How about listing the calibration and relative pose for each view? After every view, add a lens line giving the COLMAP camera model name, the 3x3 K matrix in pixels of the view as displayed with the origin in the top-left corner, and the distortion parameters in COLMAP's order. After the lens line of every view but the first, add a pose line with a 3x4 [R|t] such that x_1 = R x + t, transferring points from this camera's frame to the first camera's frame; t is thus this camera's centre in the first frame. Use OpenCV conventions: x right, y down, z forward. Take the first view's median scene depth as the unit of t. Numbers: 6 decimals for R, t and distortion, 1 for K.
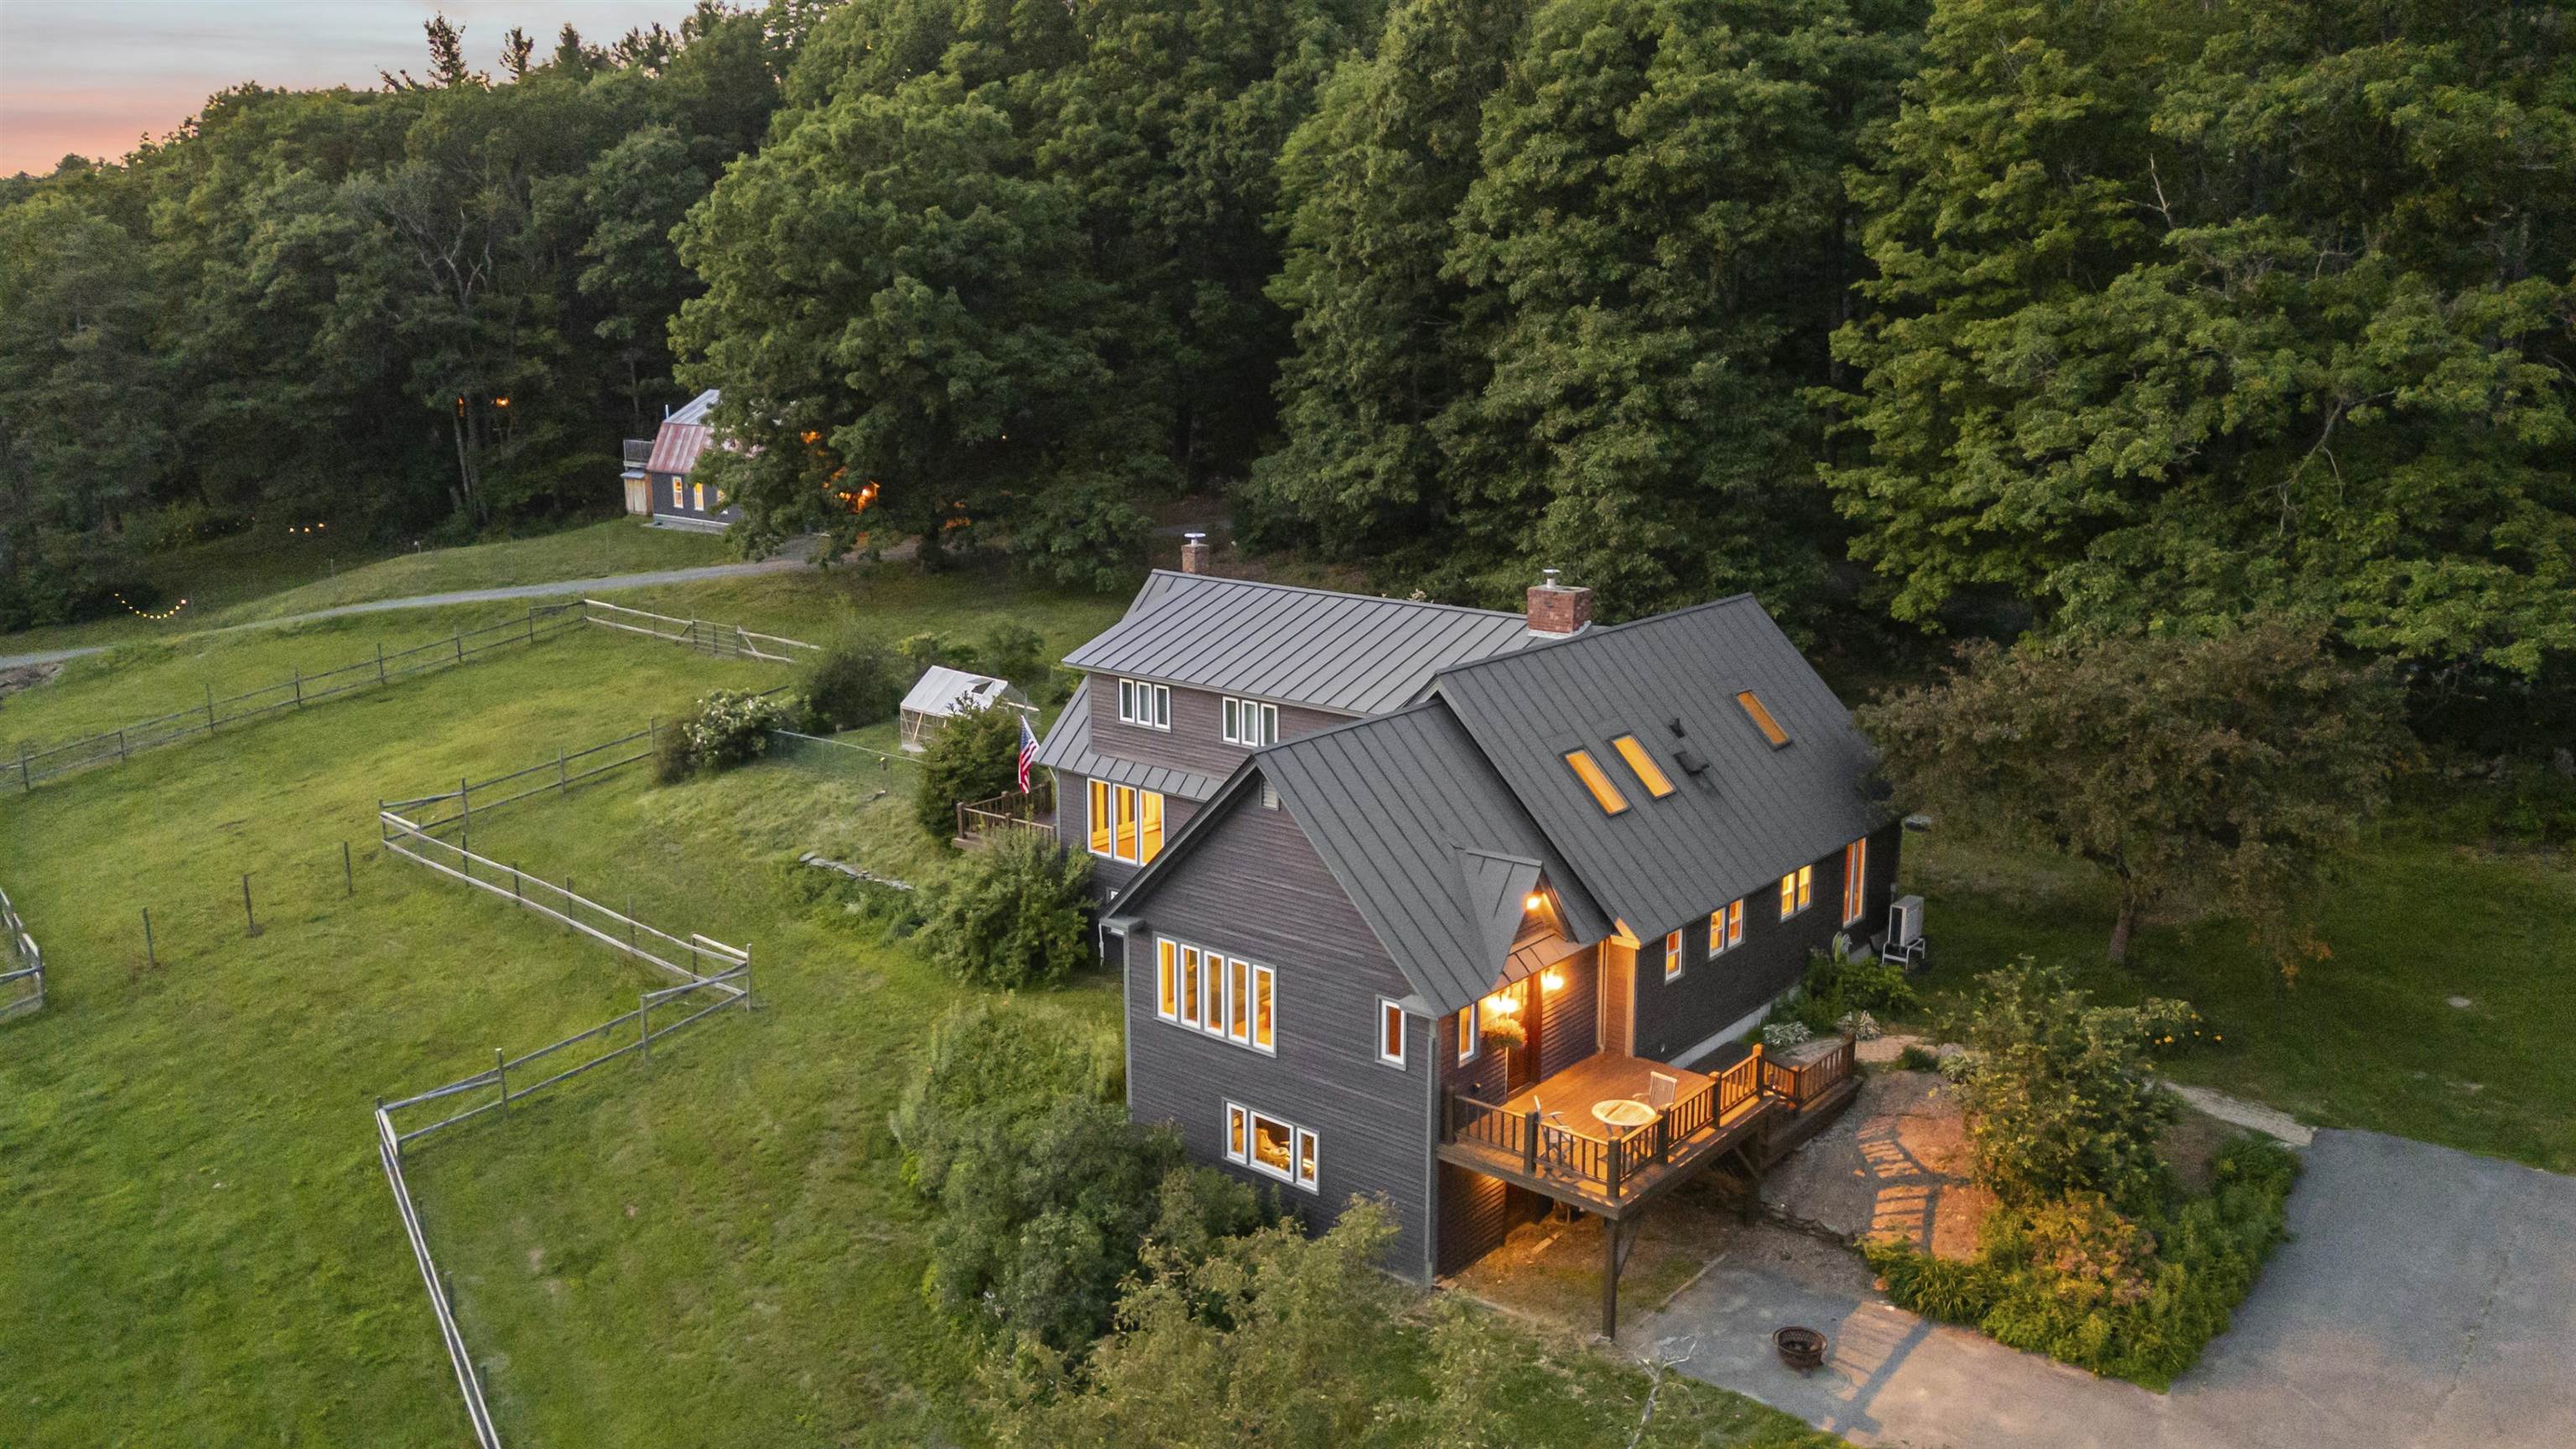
lens RADIAL K [[1901.9, 0, 1295.7], [0, 1901.9, 712.0], [0, 0, 1]] dist [0.070918, -0.070244]
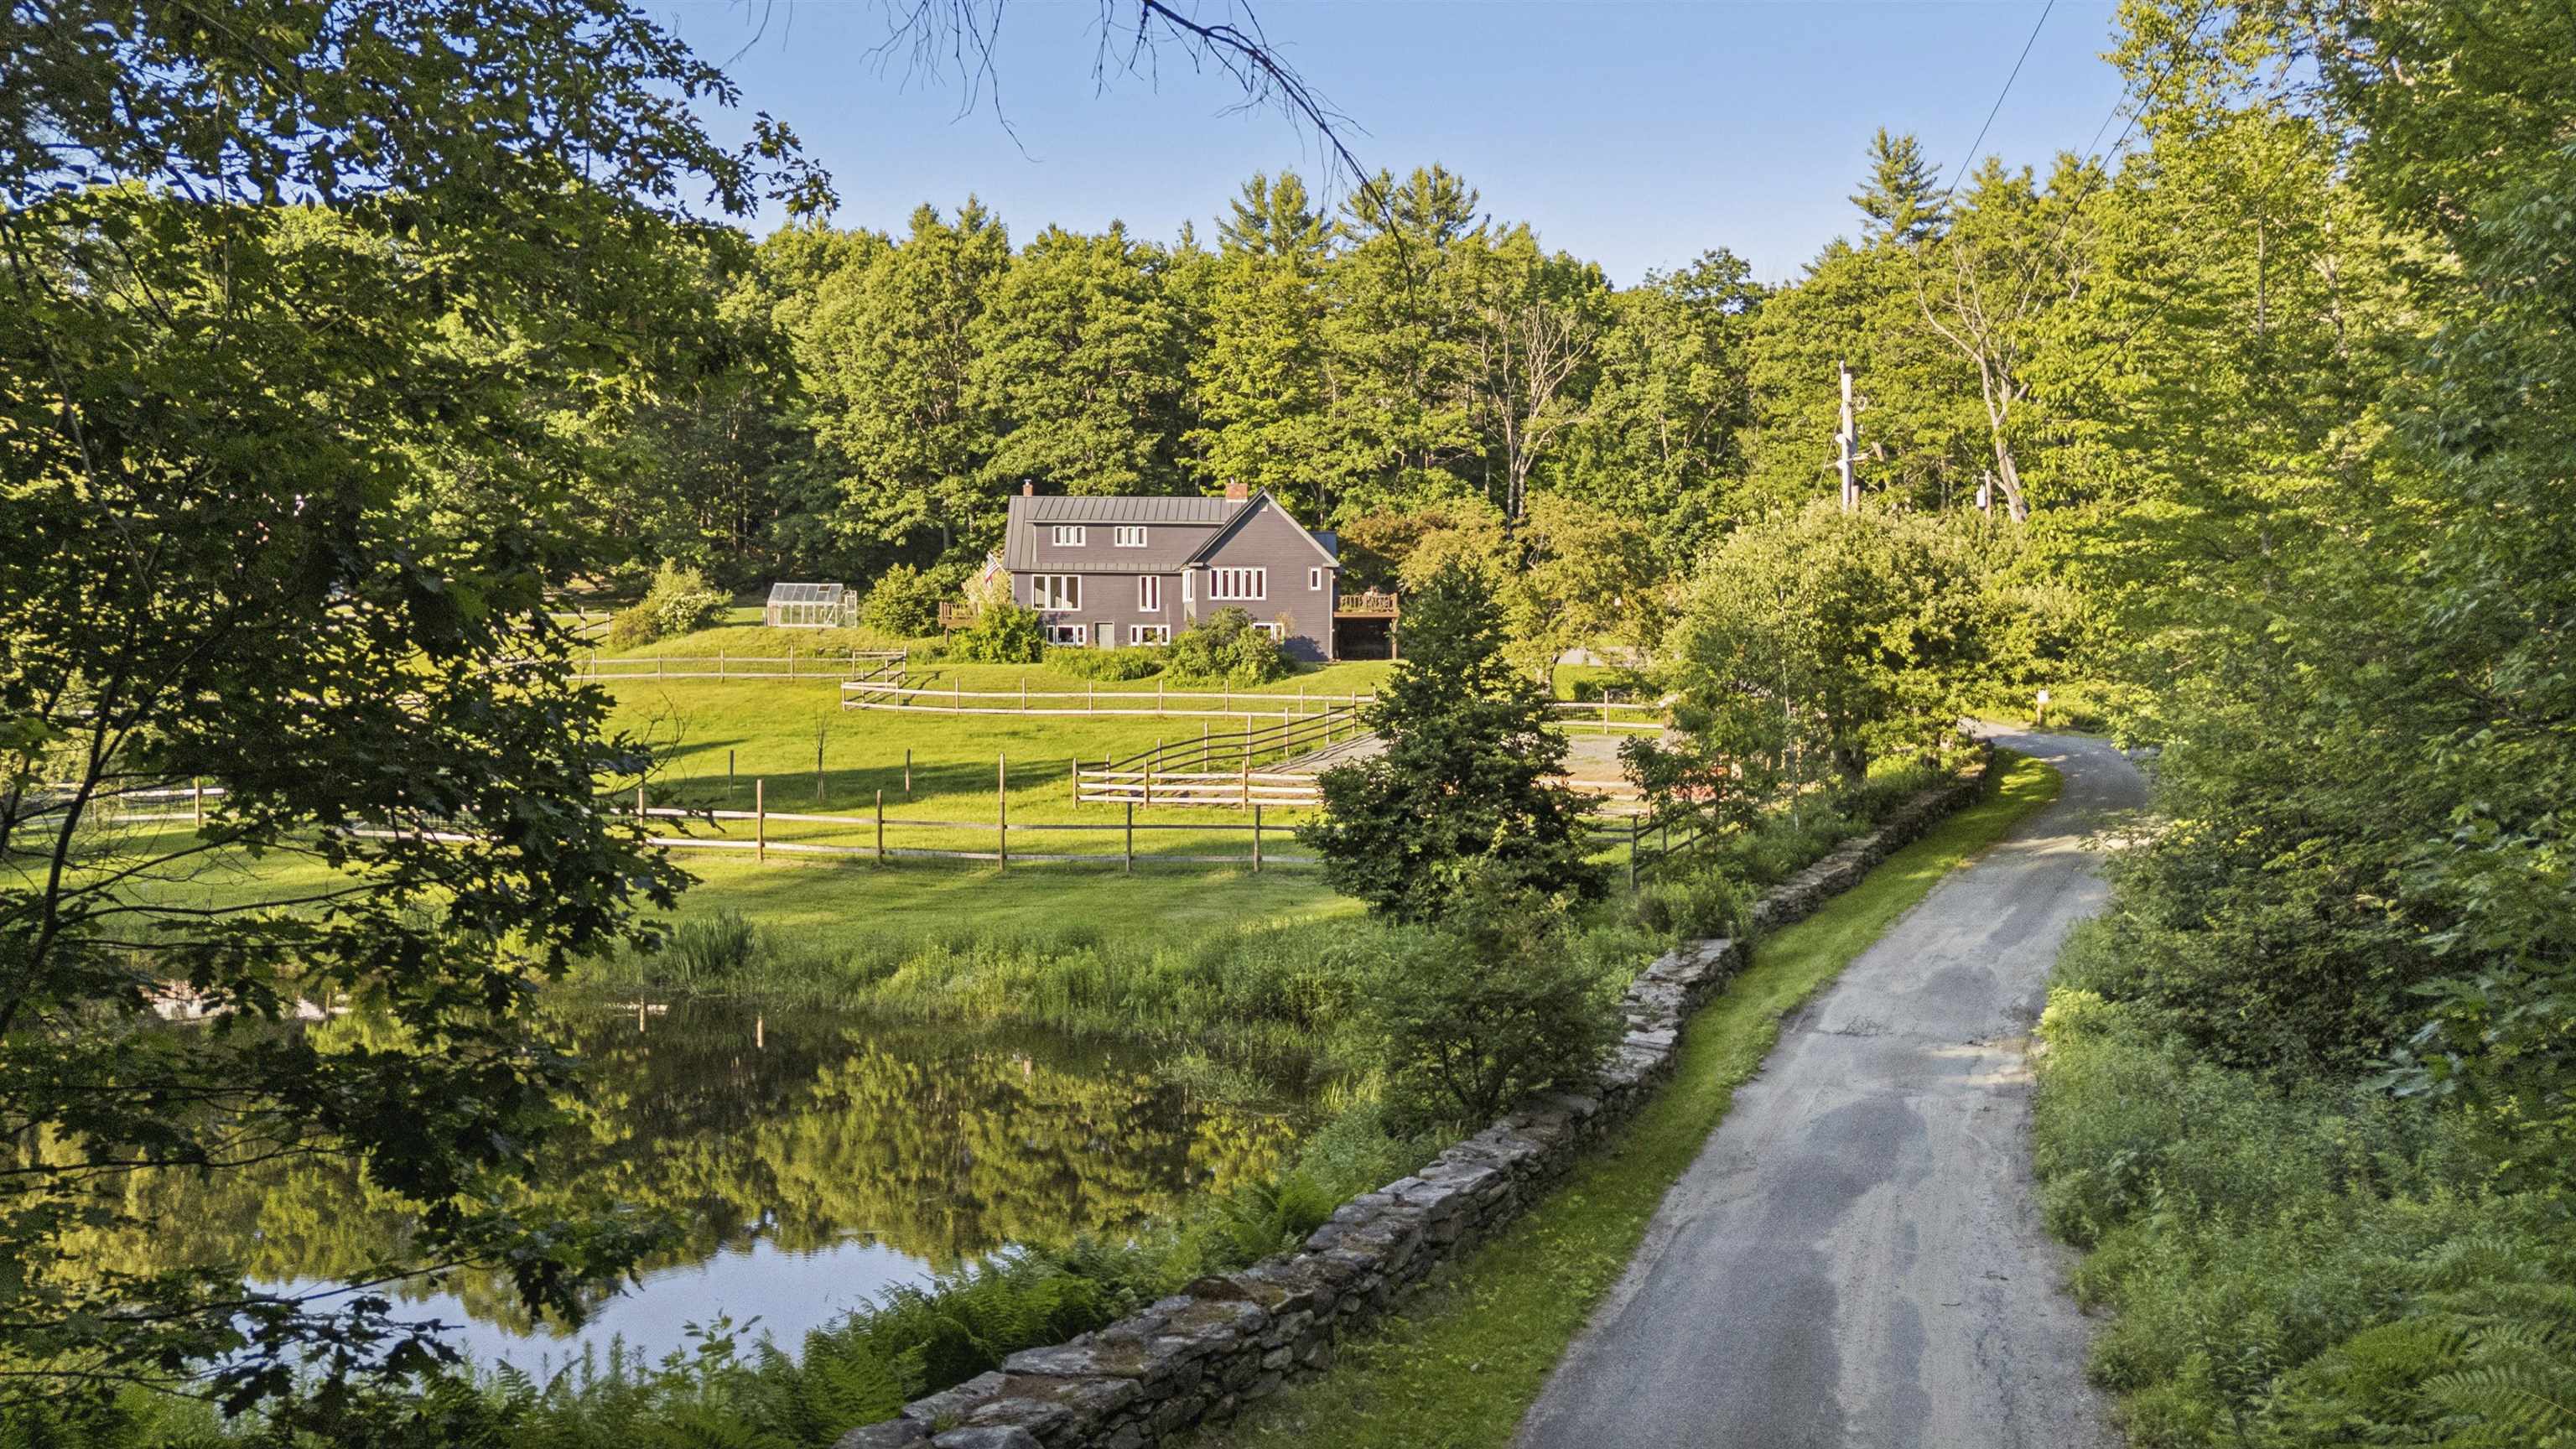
lens RADIAL K [[1901.9, 0, 1295.7], [0, 1901.9, 712.0], [0, 0, 1]] dist [0.070918, -0.070244]
pose [[0.747365, -0.017644, 0.664179, -1.250928], [0.136913, 0.982283, -0.127967, 0.477167], [-0.650154, 0.186573, 0.736539, -0.741015]]
